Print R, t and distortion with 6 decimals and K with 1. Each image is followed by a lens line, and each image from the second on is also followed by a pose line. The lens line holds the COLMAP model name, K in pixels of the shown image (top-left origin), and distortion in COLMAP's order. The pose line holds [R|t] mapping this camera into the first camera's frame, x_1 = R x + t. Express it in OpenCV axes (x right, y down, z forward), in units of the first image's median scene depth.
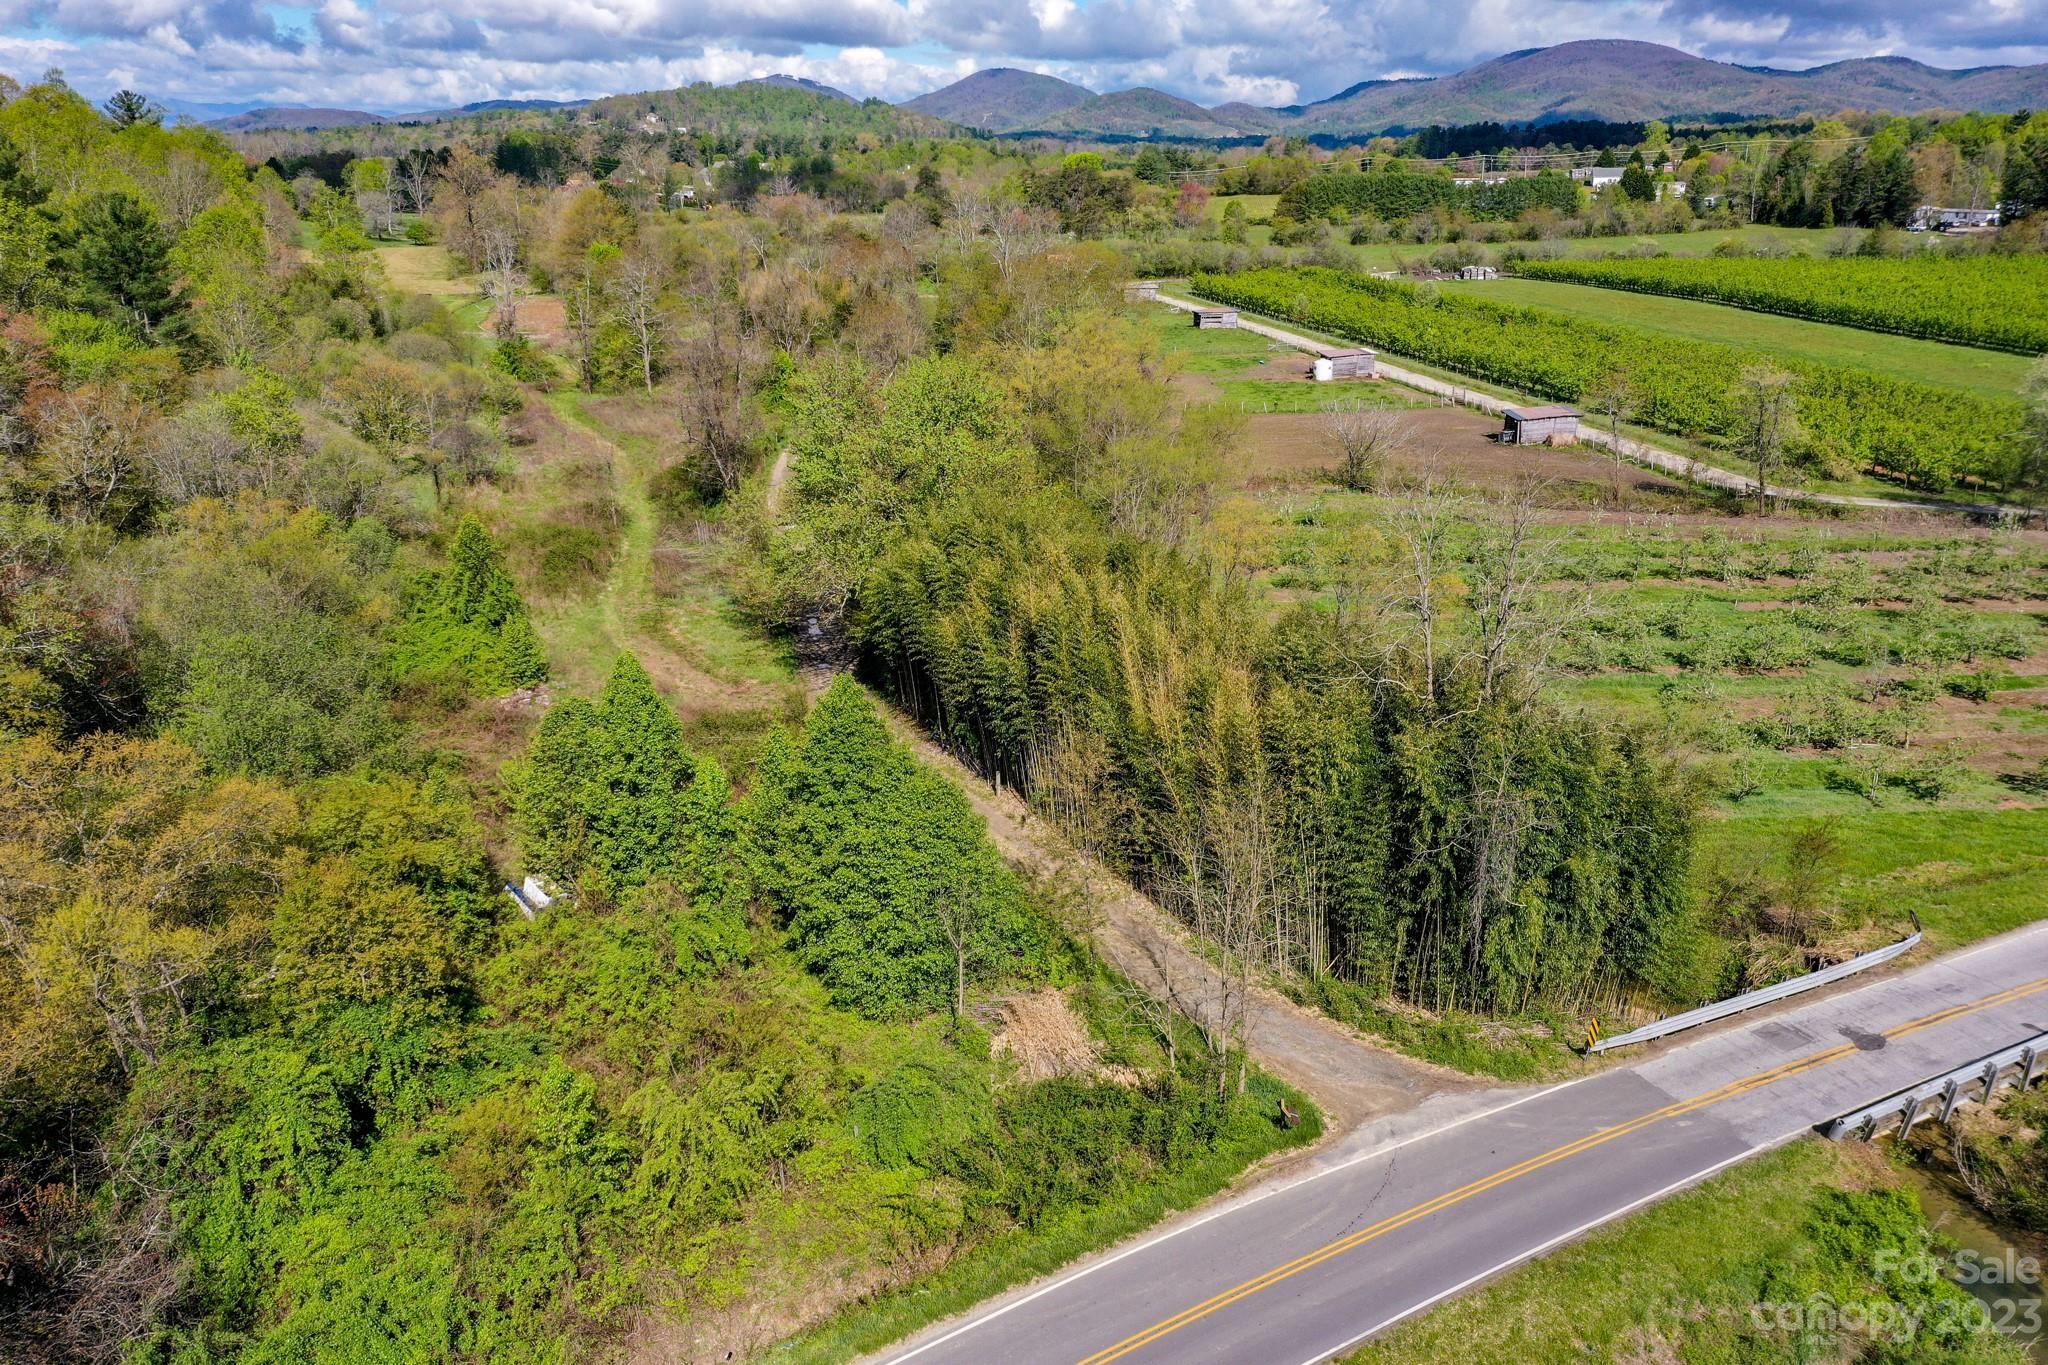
lens RADIAL K [[1693.0, 0, 1020.7], [0, 1693.0, 641.9], [0, 0, 1]] dist [0.018142, 0.010811]
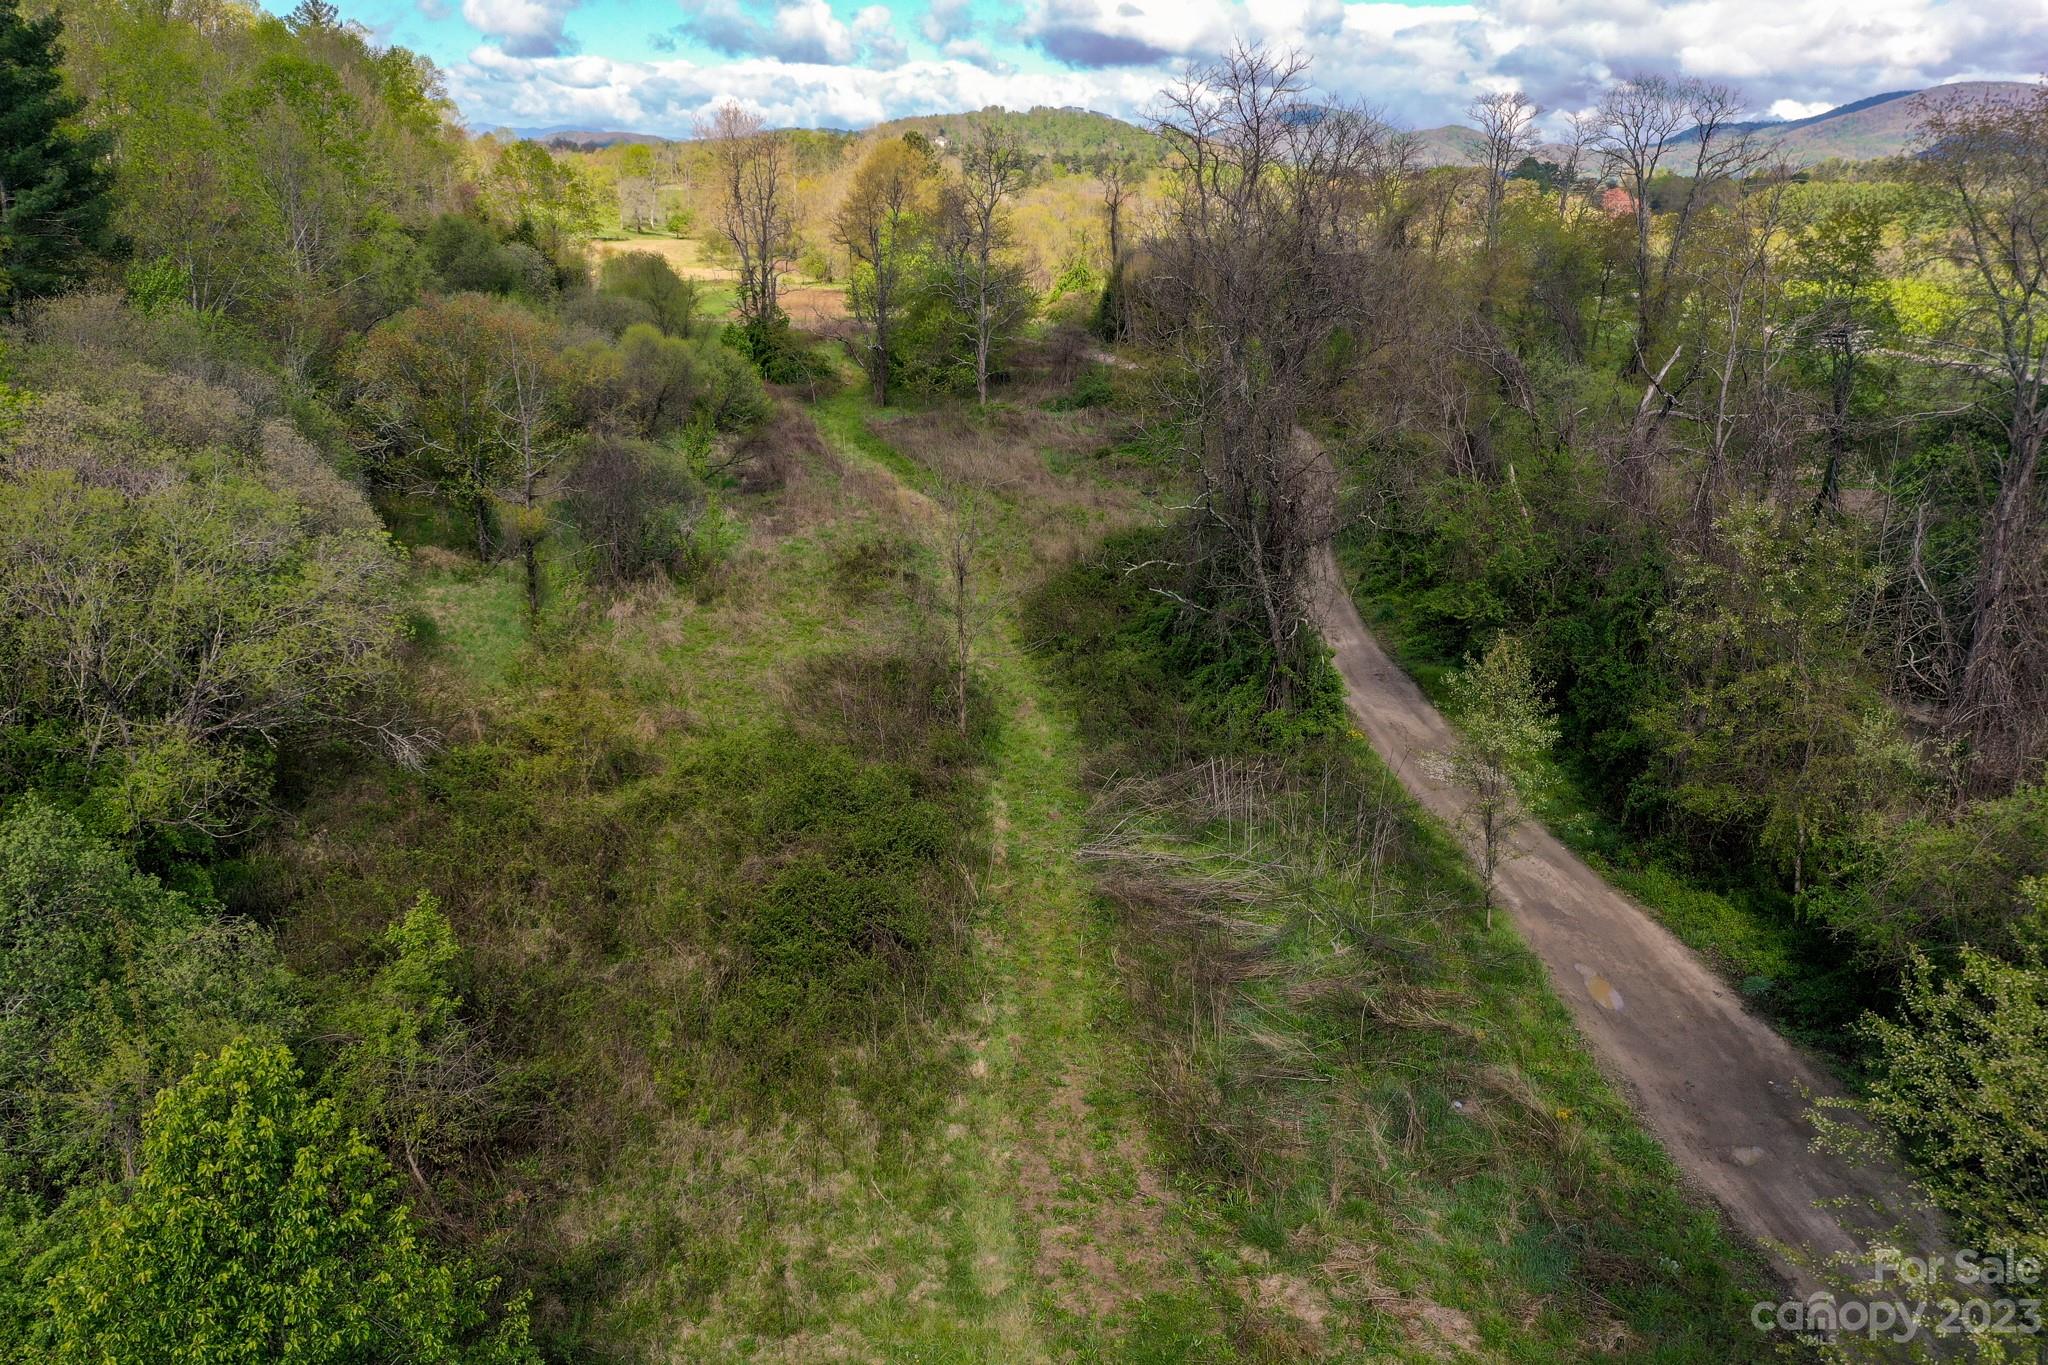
lens RADIAL K [[1711.1, 0, 1024.0], [0, 1711.1, 682.5], [0, 0, 1]] dist [0.017187, 0.003494]
pose [[0.987825, 0.066650, -0.140567, -0.222125], [-0.067482, 0.997720, -0.001153, -0.102483], [0.140170, 0.010625, 0.990070, 0.805863]]
